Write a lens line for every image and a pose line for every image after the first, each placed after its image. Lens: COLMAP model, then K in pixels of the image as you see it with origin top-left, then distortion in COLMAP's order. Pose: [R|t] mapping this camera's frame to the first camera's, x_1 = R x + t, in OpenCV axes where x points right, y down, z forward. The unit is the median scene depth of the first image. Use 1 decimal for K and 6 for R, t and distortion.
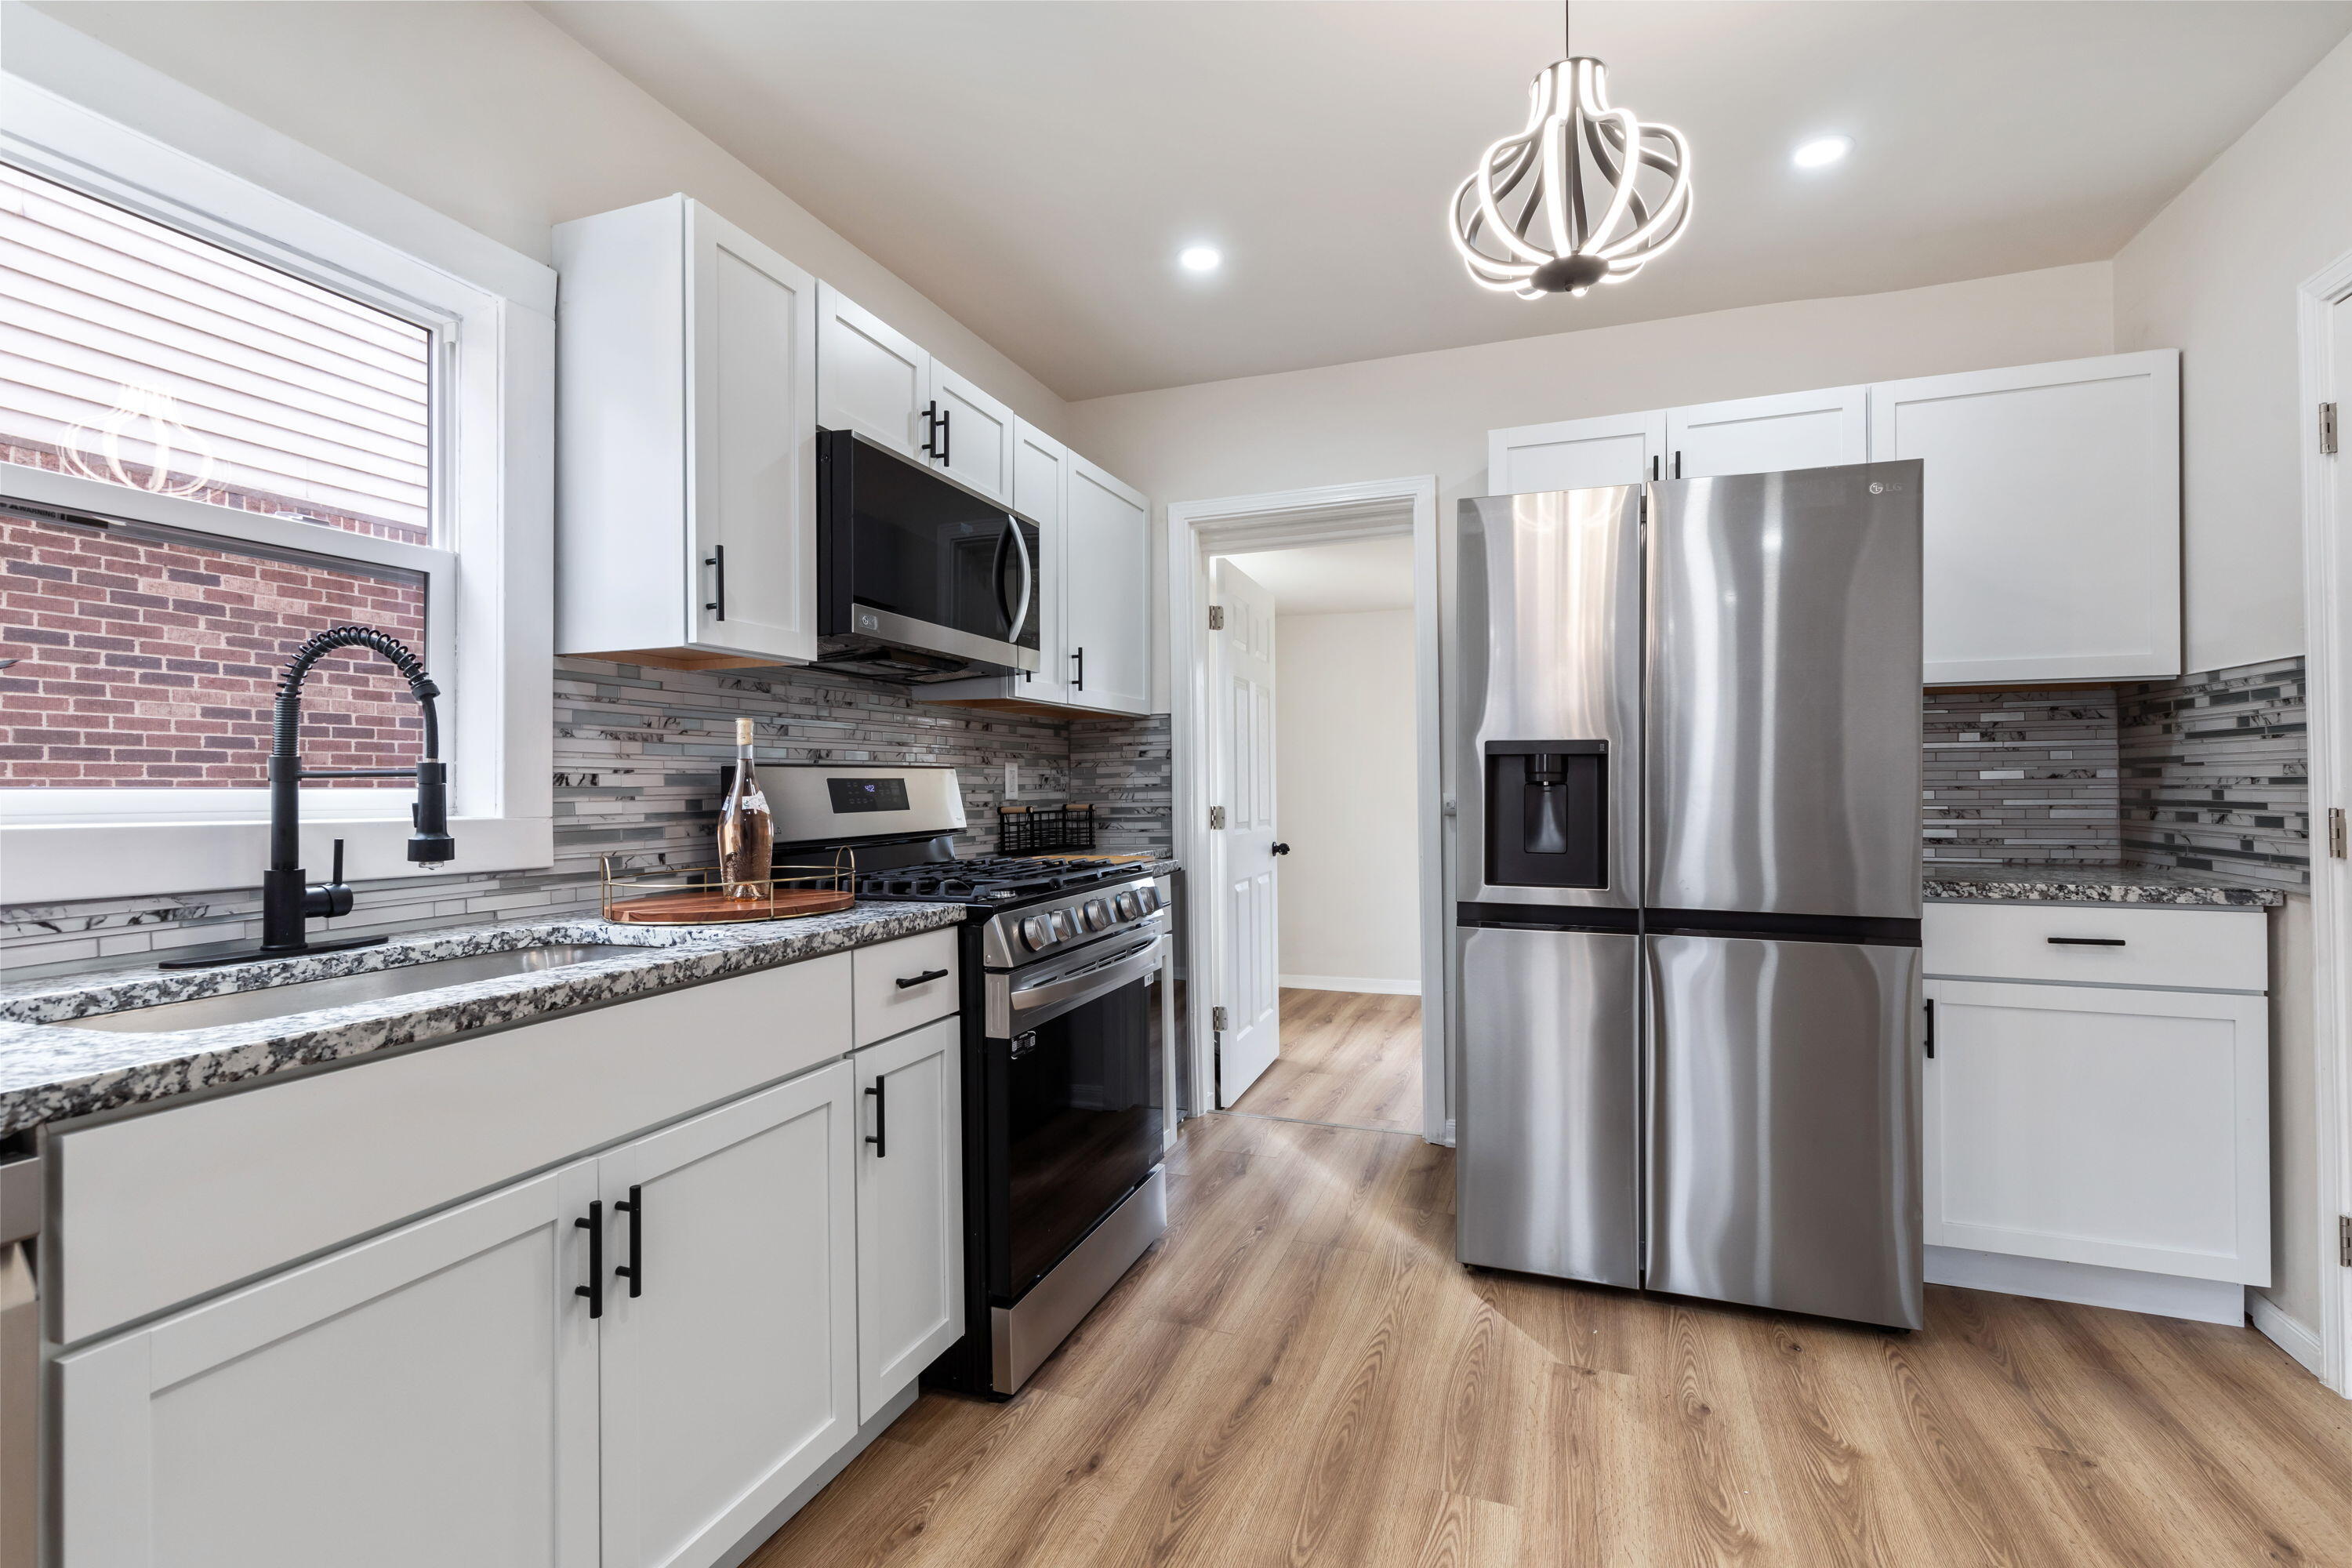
lens RADIAL K [[1040.6, 0, 1176.0], [0, 1040.6, 784.0], [0, 0, 1]] dist [0.002896, 0.000073]
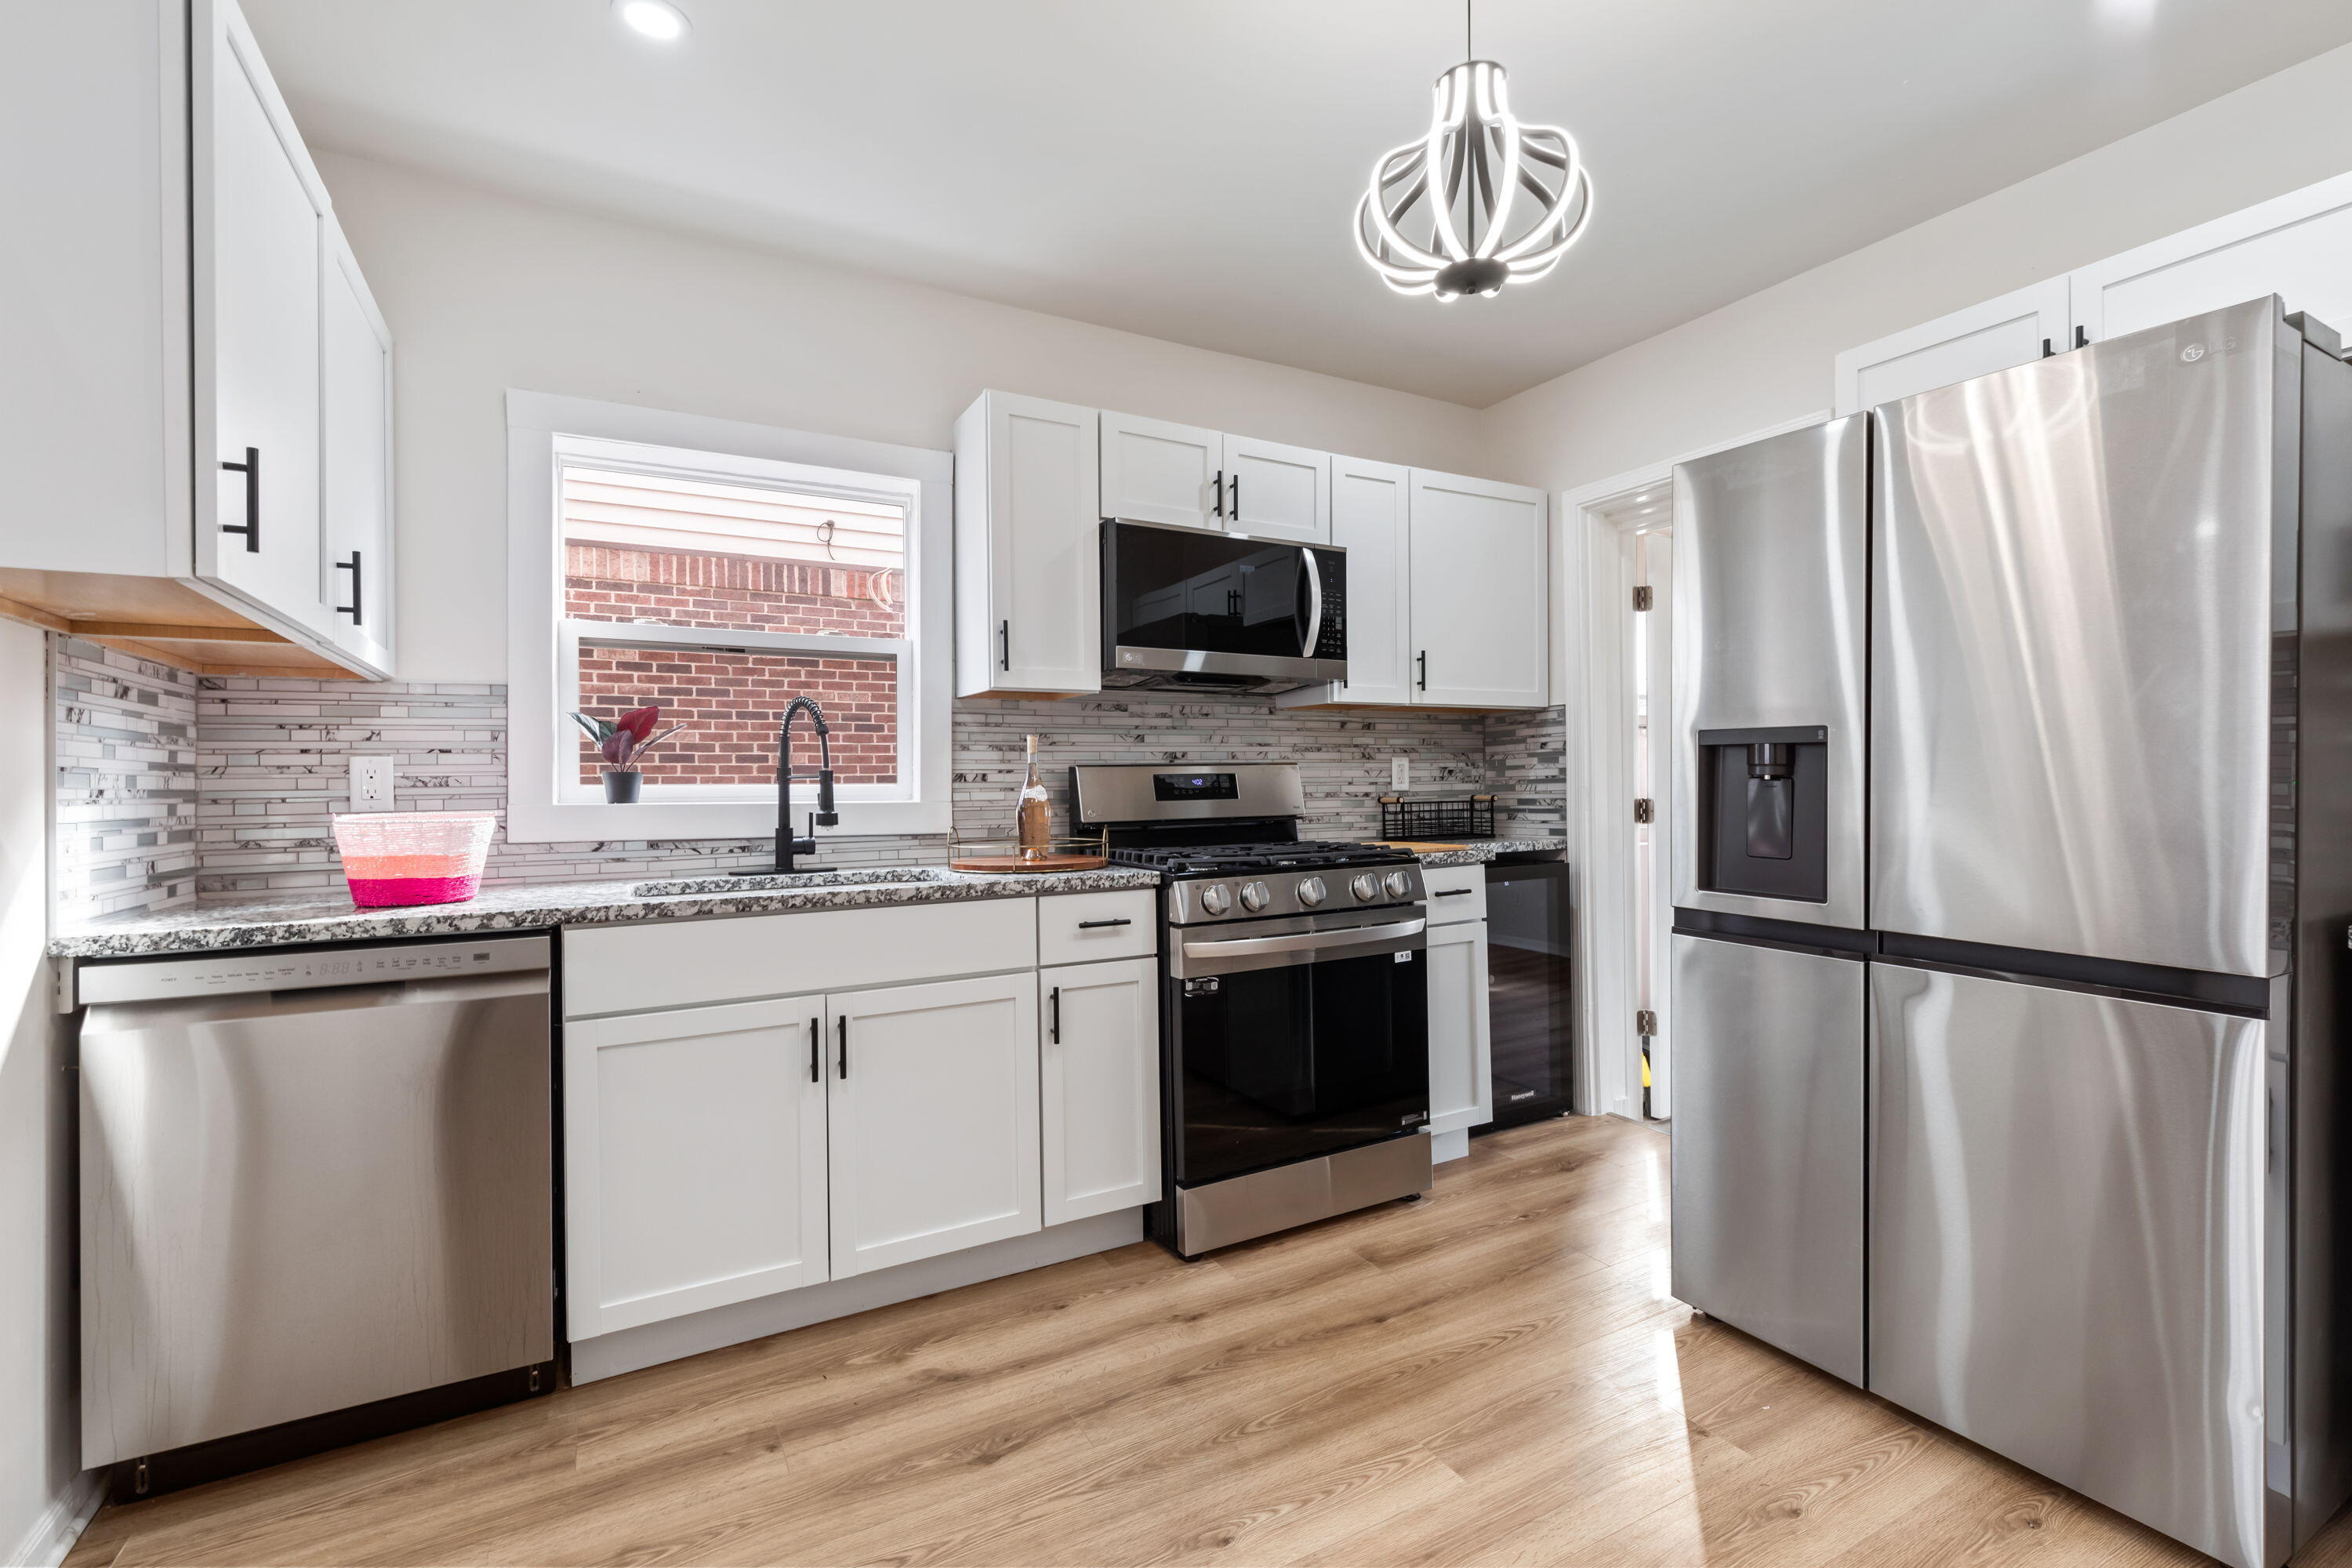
lens RADIAL K [[1004.5, 0, 1176.0], [0, 1004.5, 784.0], [0, 0, 1]] dist [-0.000964, -0.000051]
pose [[0.766713, 0.001911, -0.641988, 0.615214], [0.006225, 0.999926, 0.010412, -0.008227], [0.641960, -0.011980, 0.766644, 0.050468]]
